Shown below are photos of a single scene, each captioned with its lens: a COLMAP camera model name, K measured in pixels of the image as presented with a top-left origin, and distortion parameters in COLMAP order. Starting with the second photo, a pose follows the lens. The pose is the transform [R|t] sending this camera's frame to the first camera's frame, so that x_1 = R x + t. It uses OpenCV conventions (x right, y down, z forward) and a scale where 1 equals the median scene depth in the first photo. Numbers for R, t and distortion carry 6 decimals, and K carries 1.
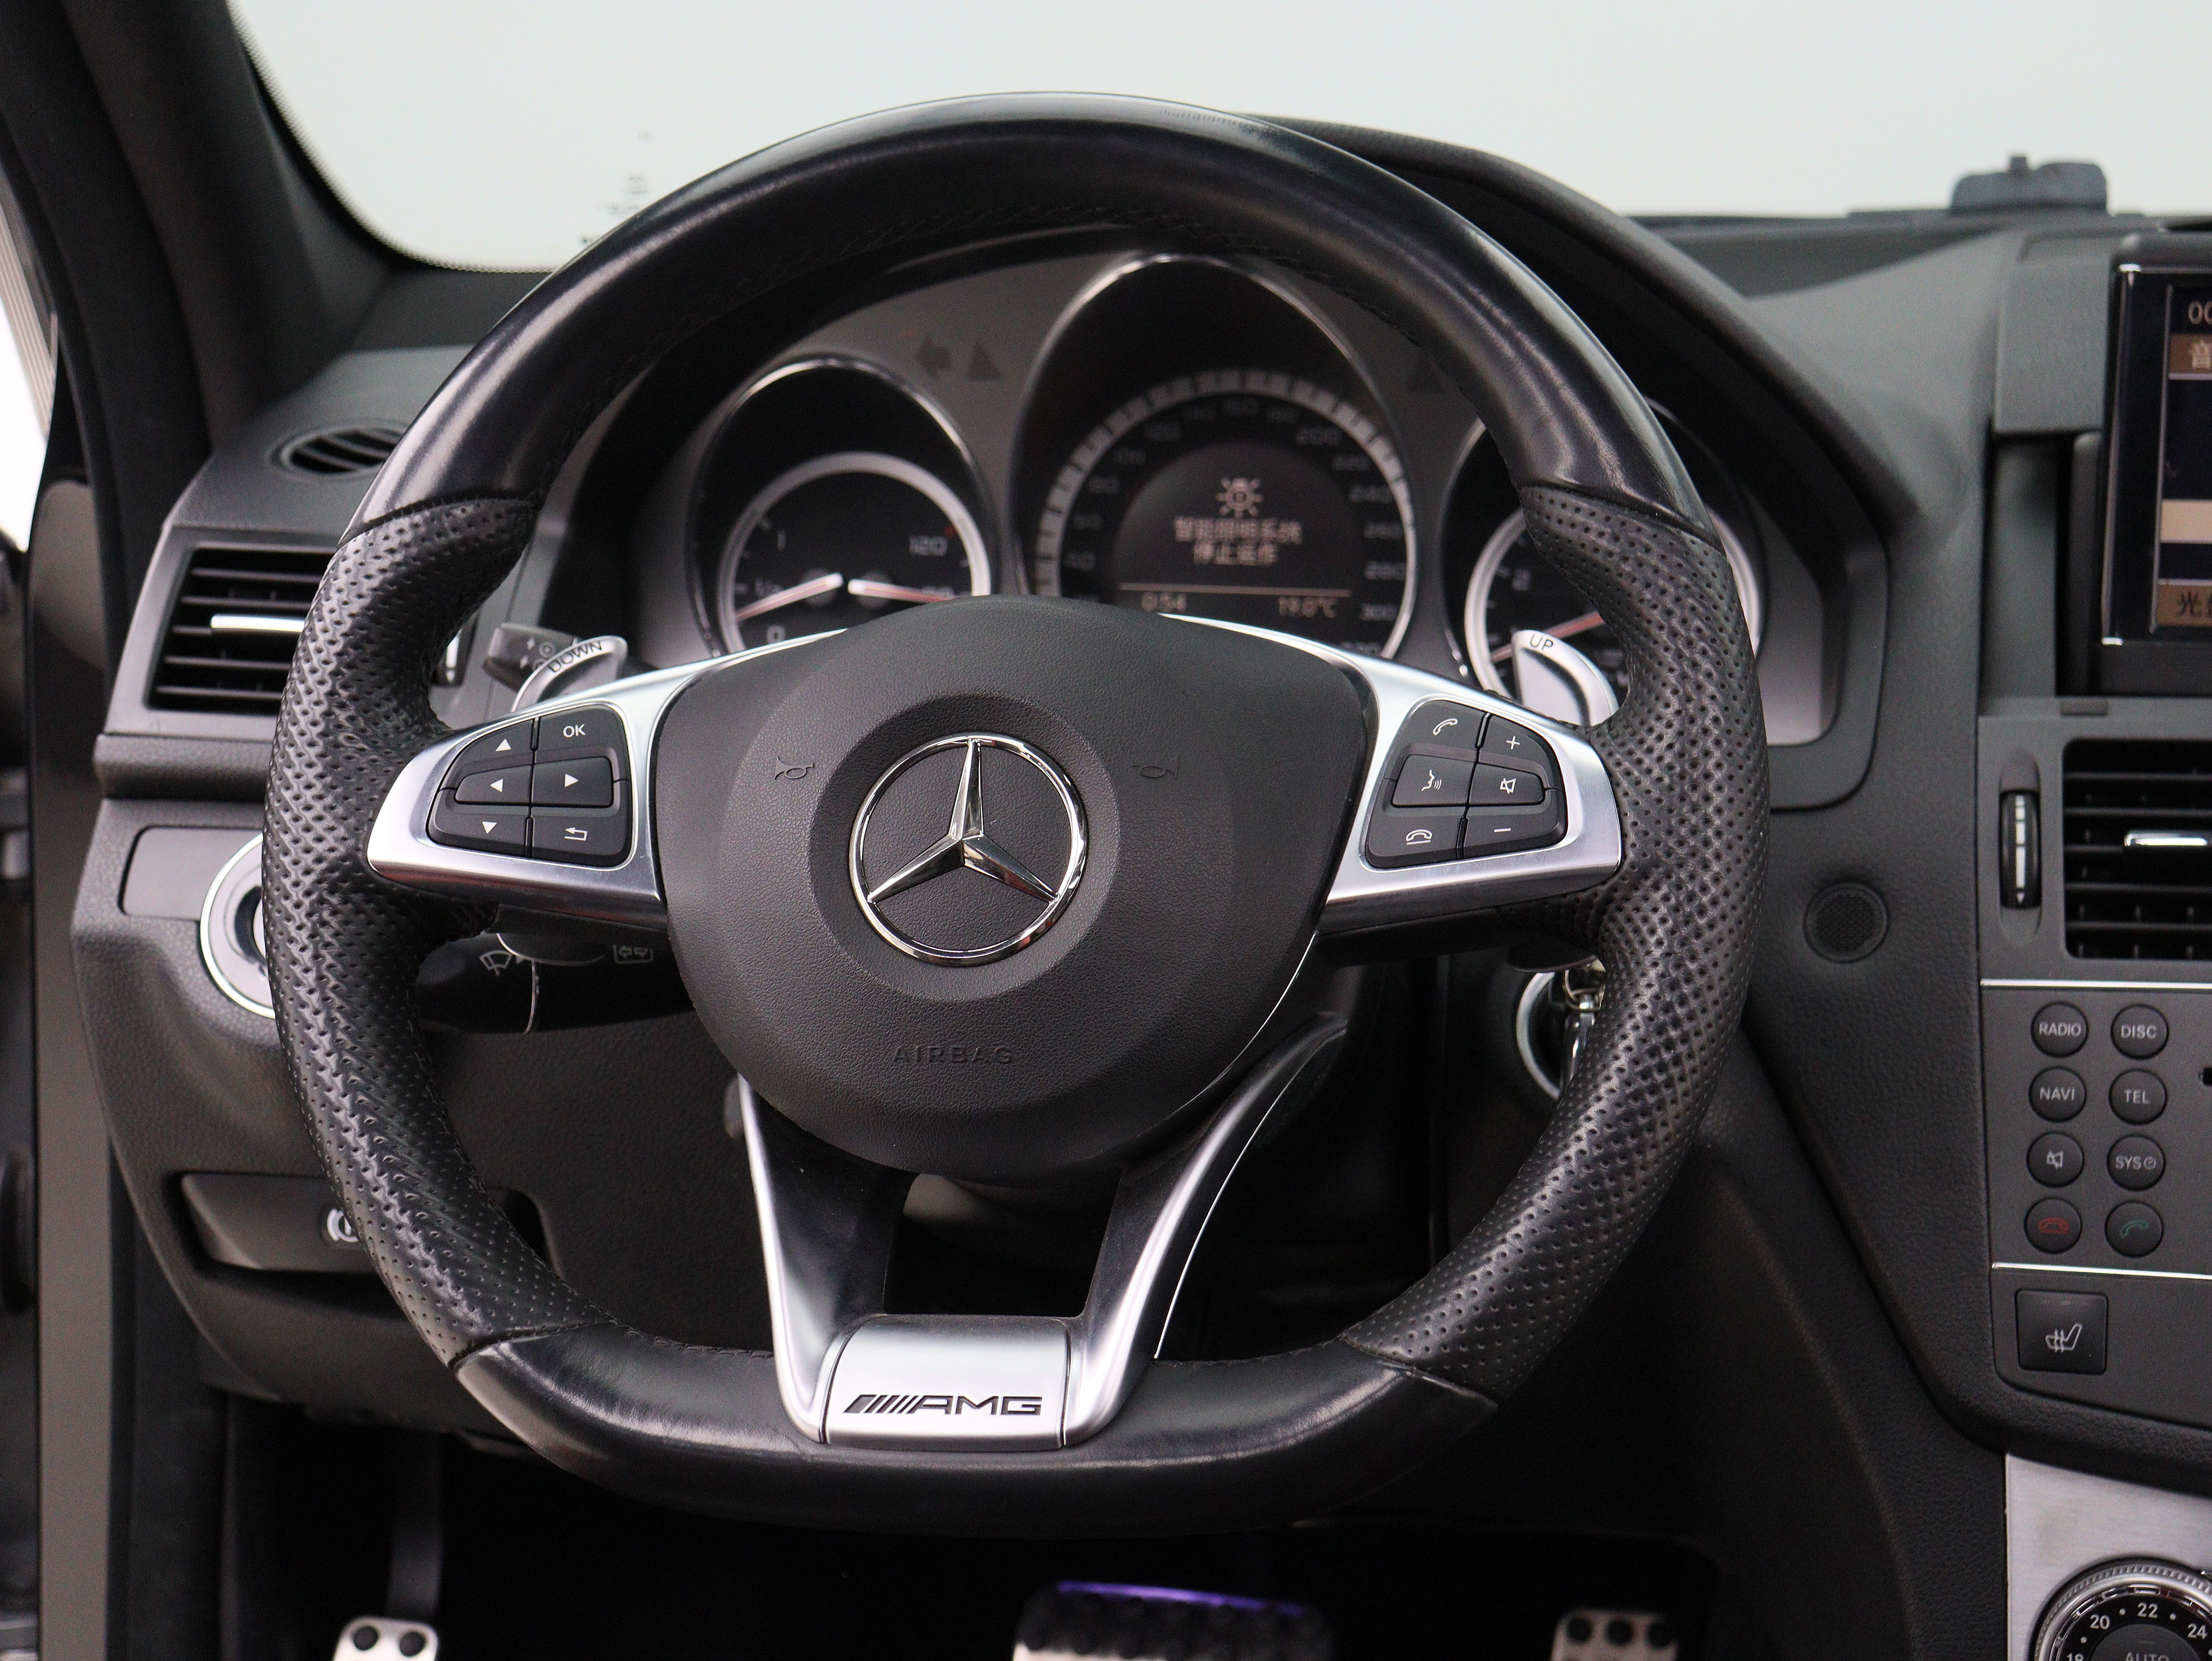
lens RADIAL K [[4435.5, 0, 1106.0], [0, 4435.5, 830.5], [0, 0, 1]] dist [0.096109, 0.743745]
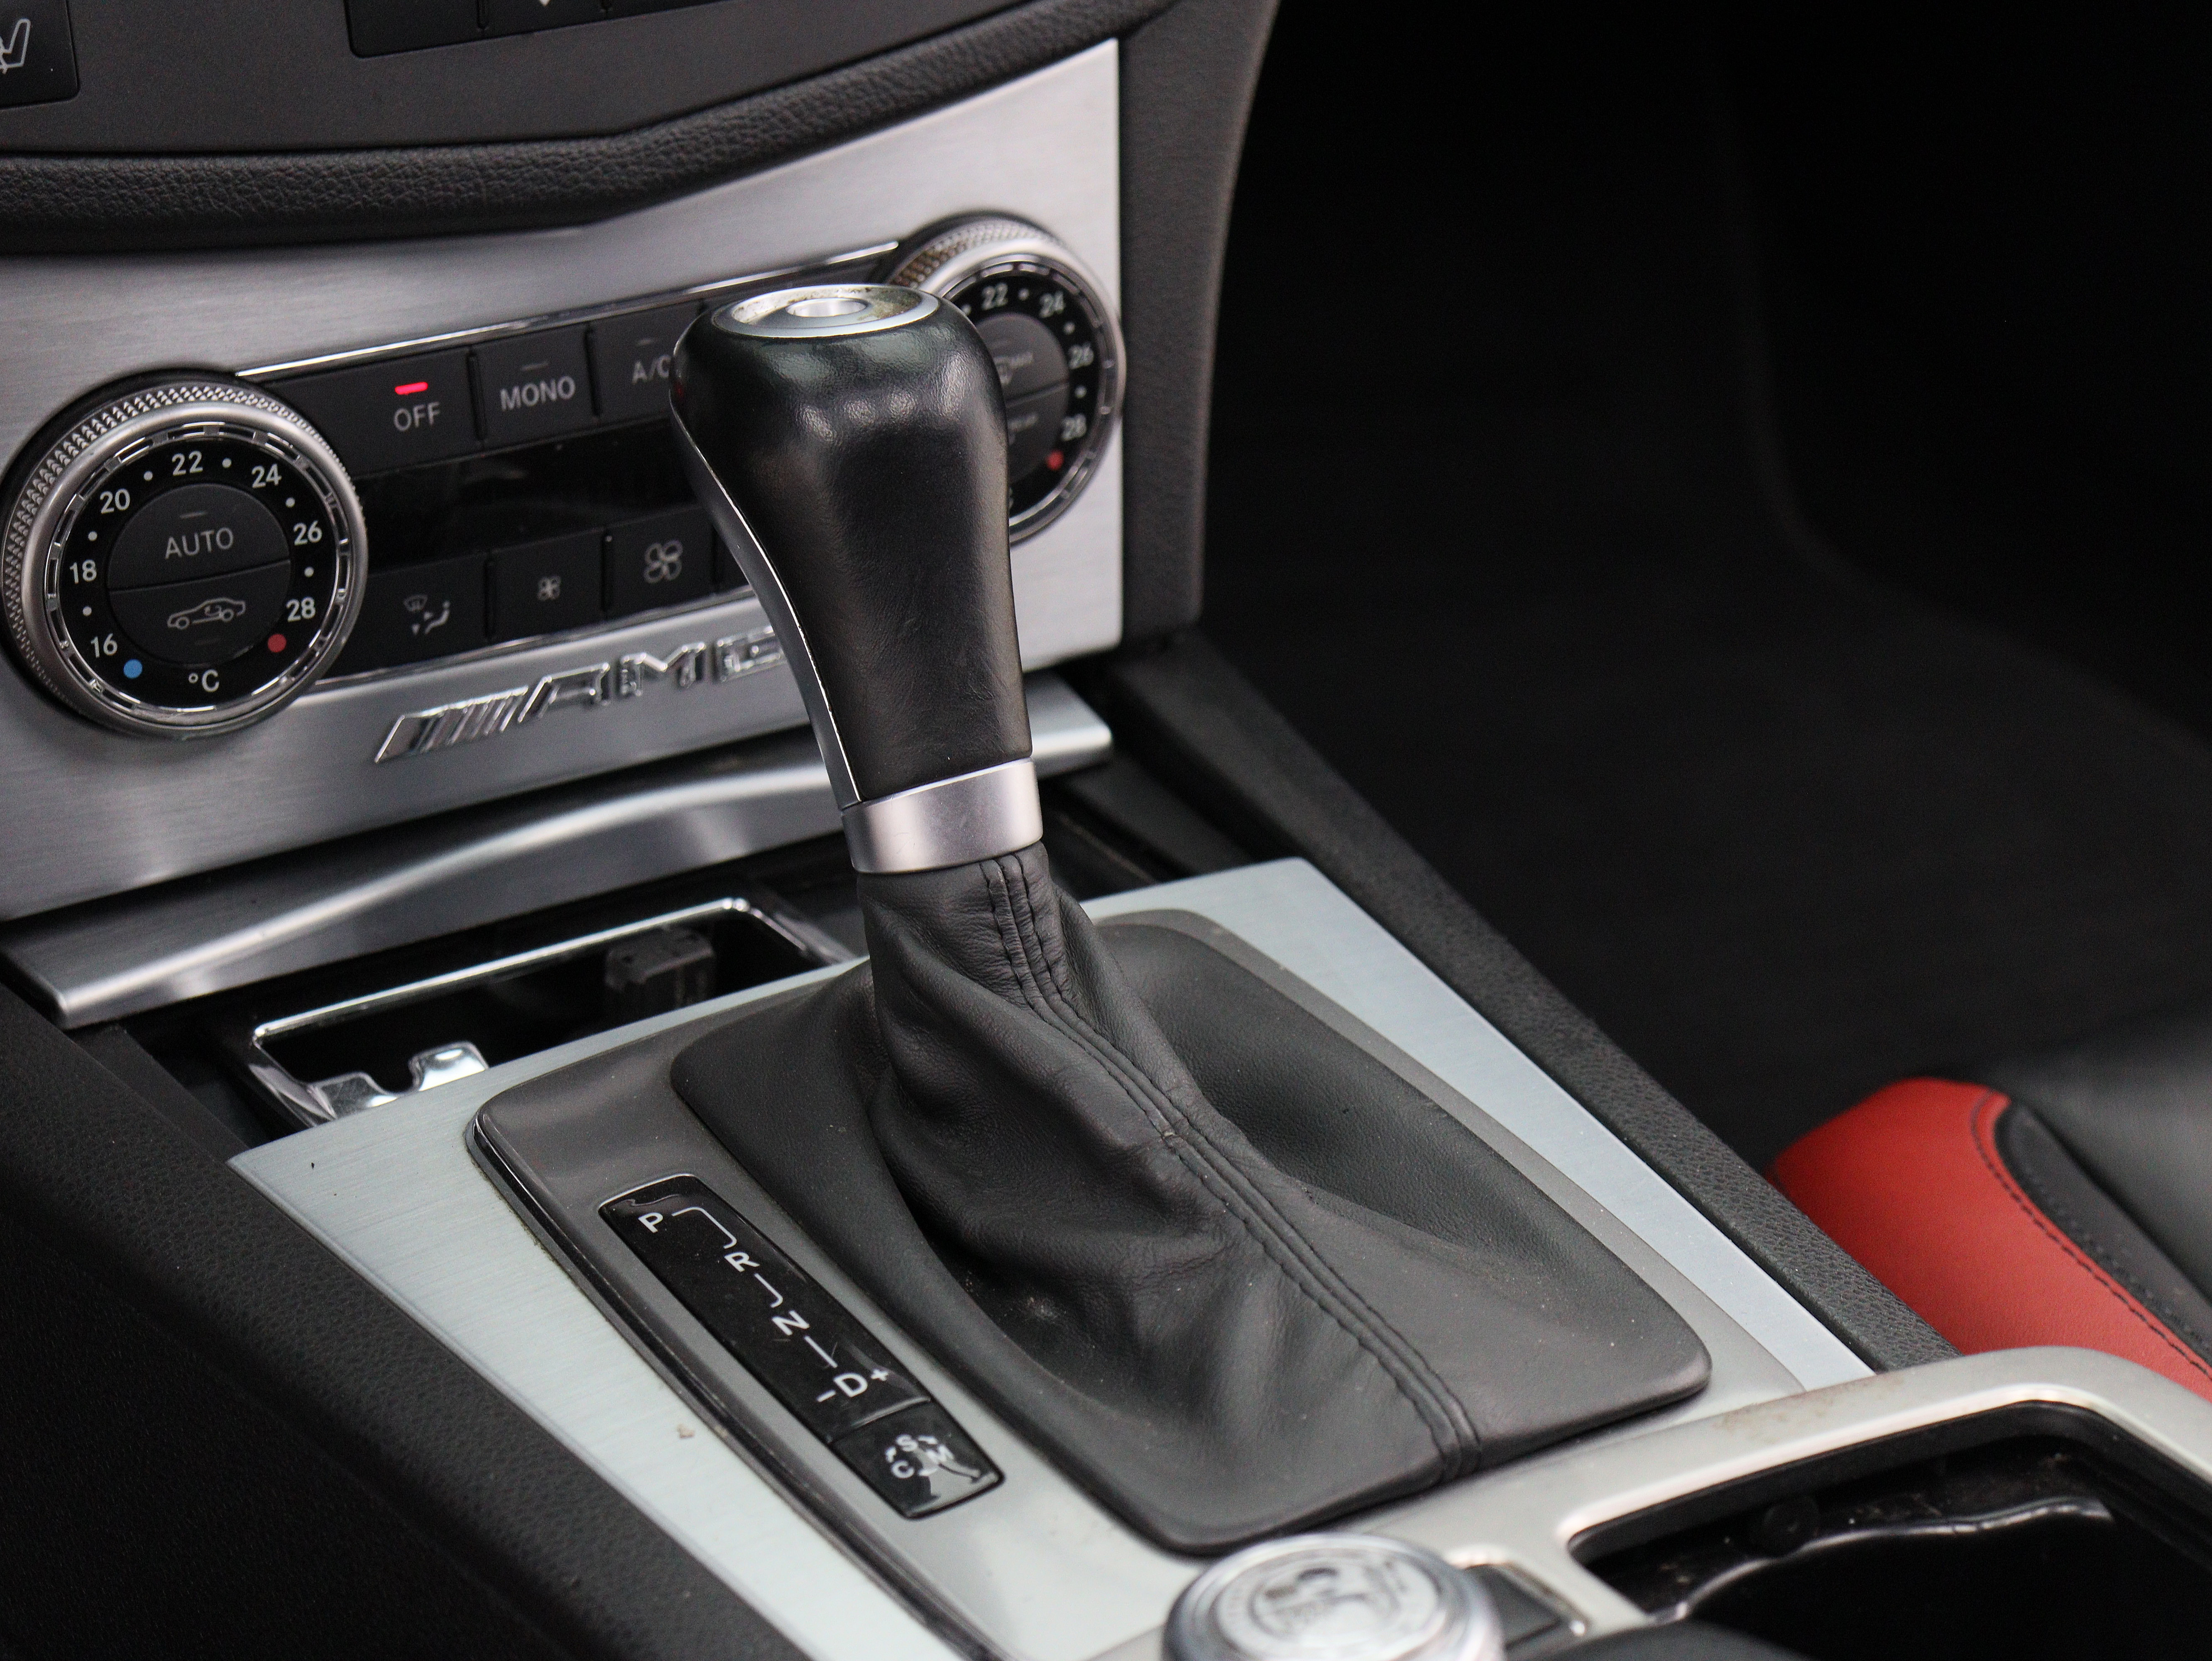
lens RADIAL K [[5699.6, 0, 1106.0], [0, 5699.6, 830.5], [0, 0, 1]] dist [0.325752, 0.442026]
pose [[0.719741, -0.313160, 0.619599, -0.176425], [0.042619, 0.910730, 0.410797, -0.094833], [-0.692933, -0.269261, 0.668837, 0.405828]]
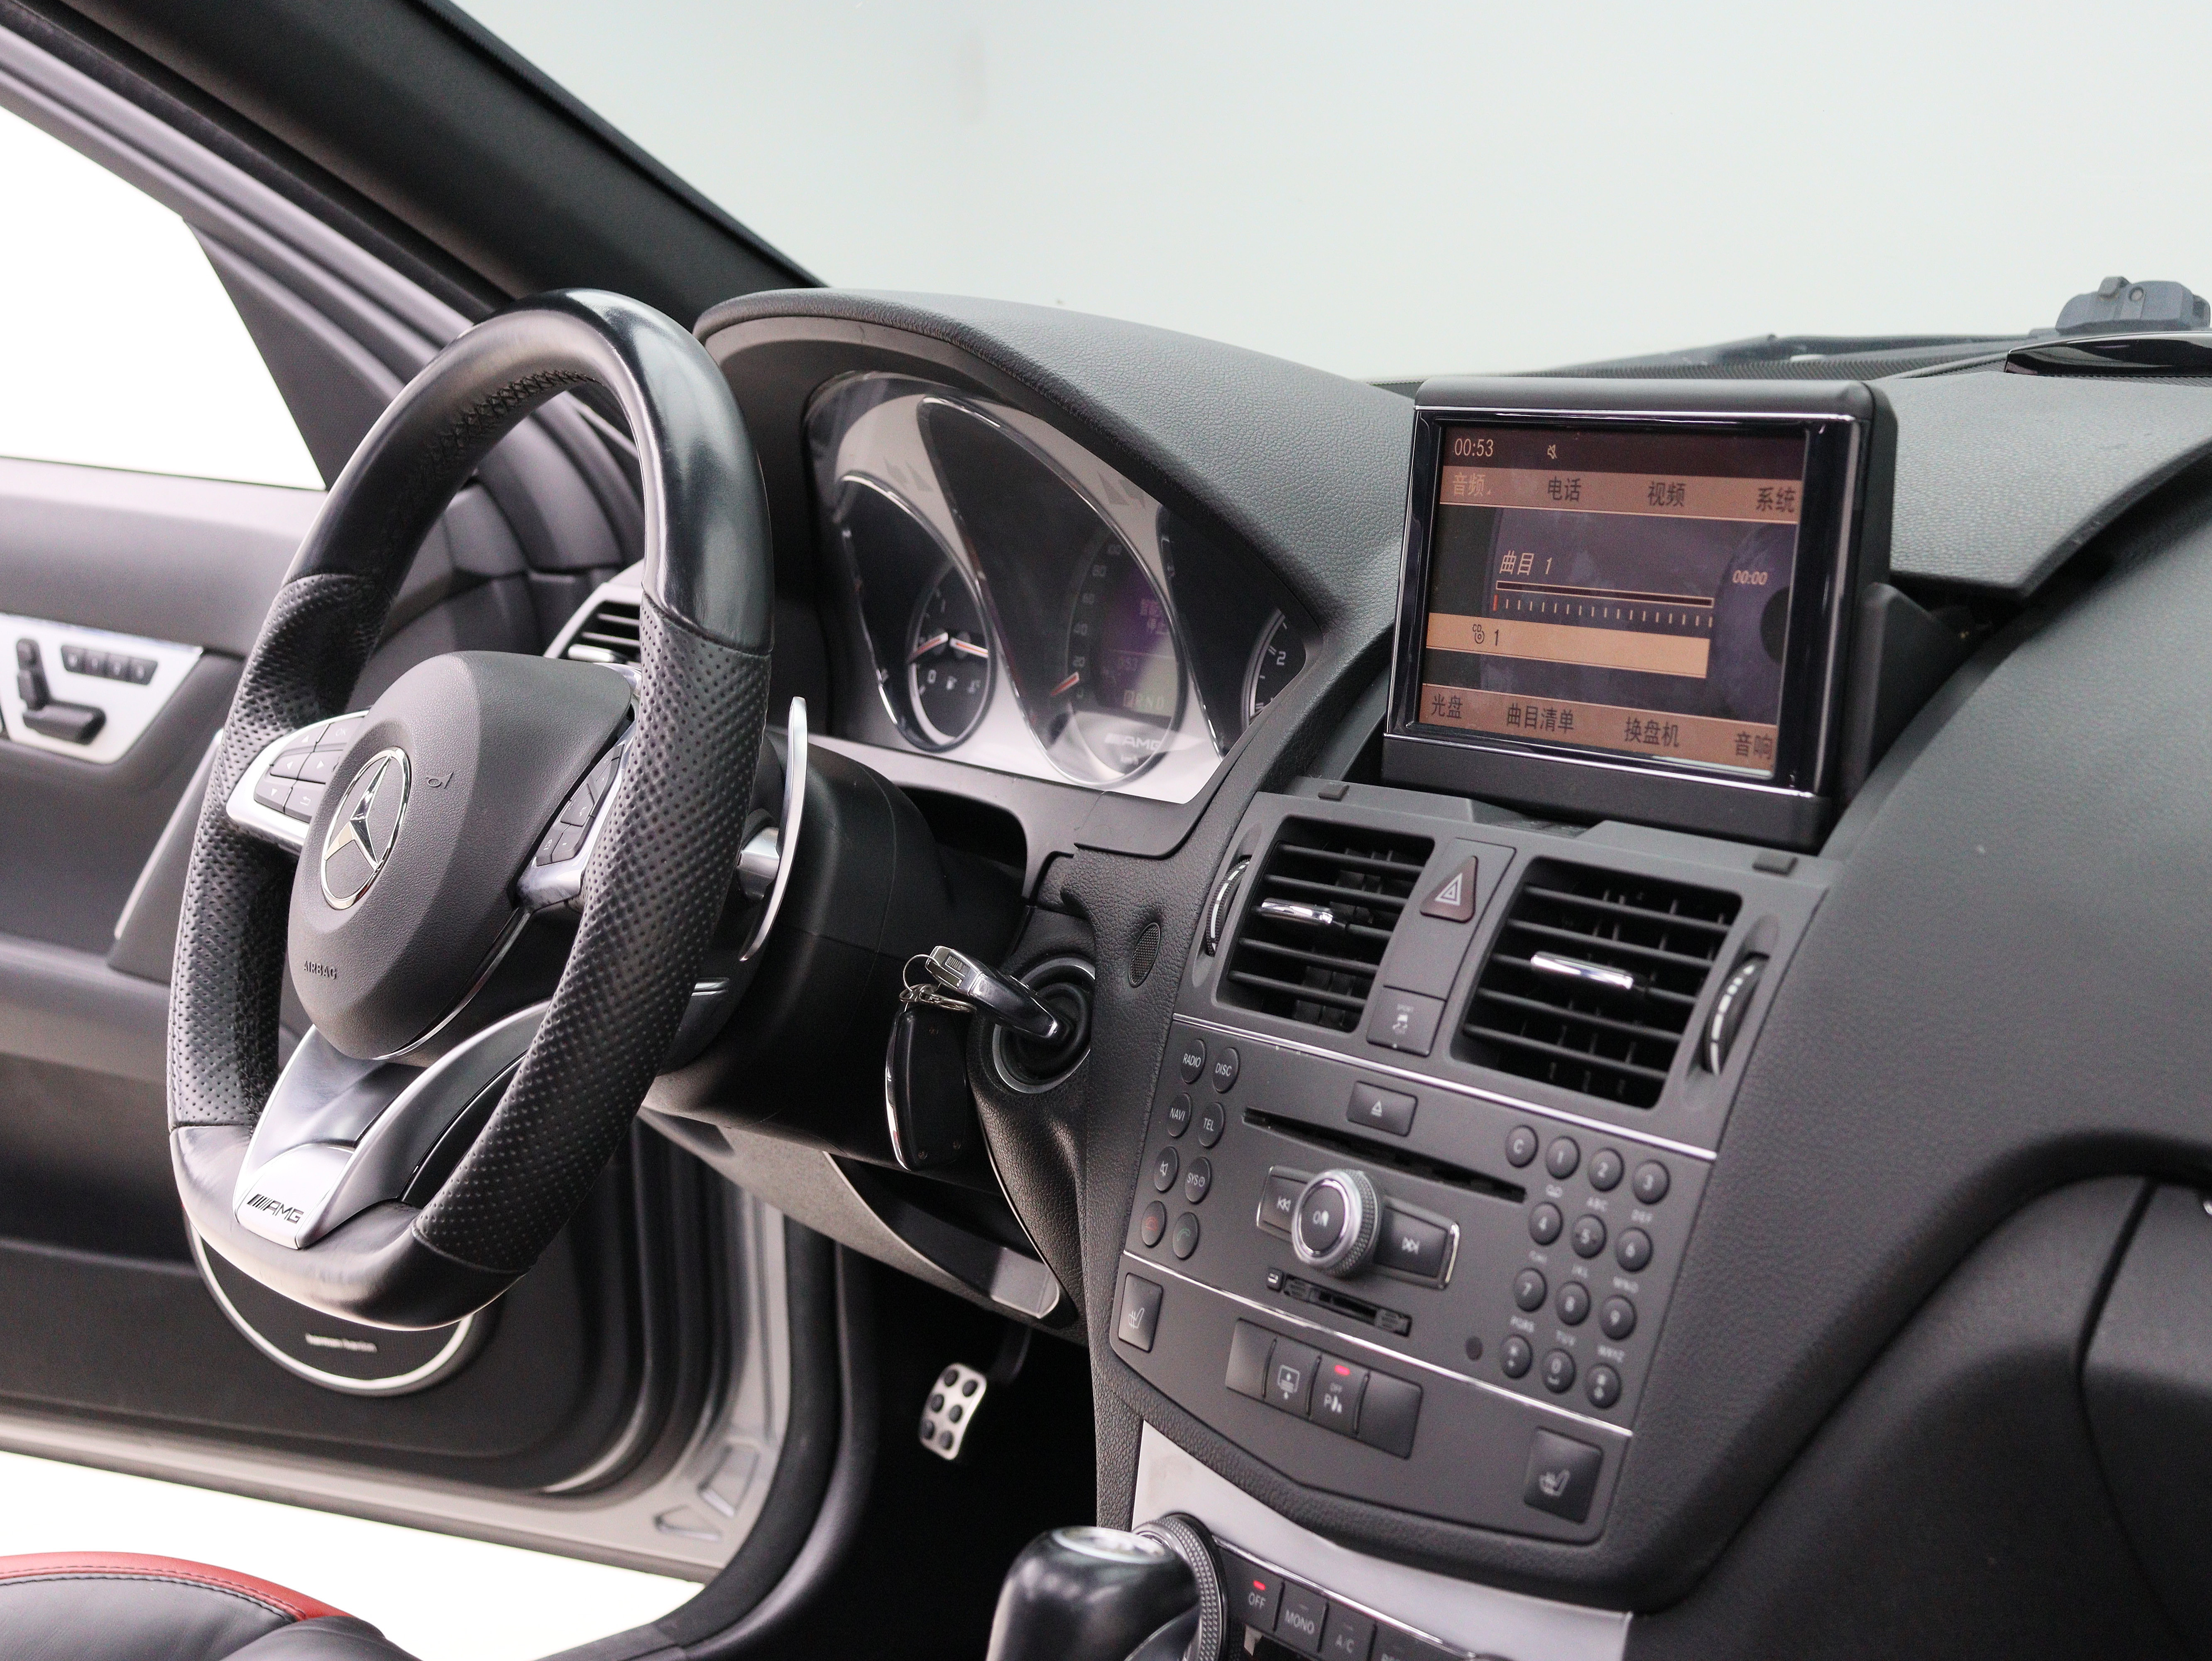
lens RADIAL K [[3485.3, 0, 1106.0], [0, 3485.3, 830.5], [0, 0, 1]] dist [0.035405, 0.070304]
pose [[0.720092, 0.076721, -0.689624, 0.869986], [-0.069721, 0.996839, 0.038098, -0.051482], [0.690367, 0.020647, 0.723164, 0.340296]]
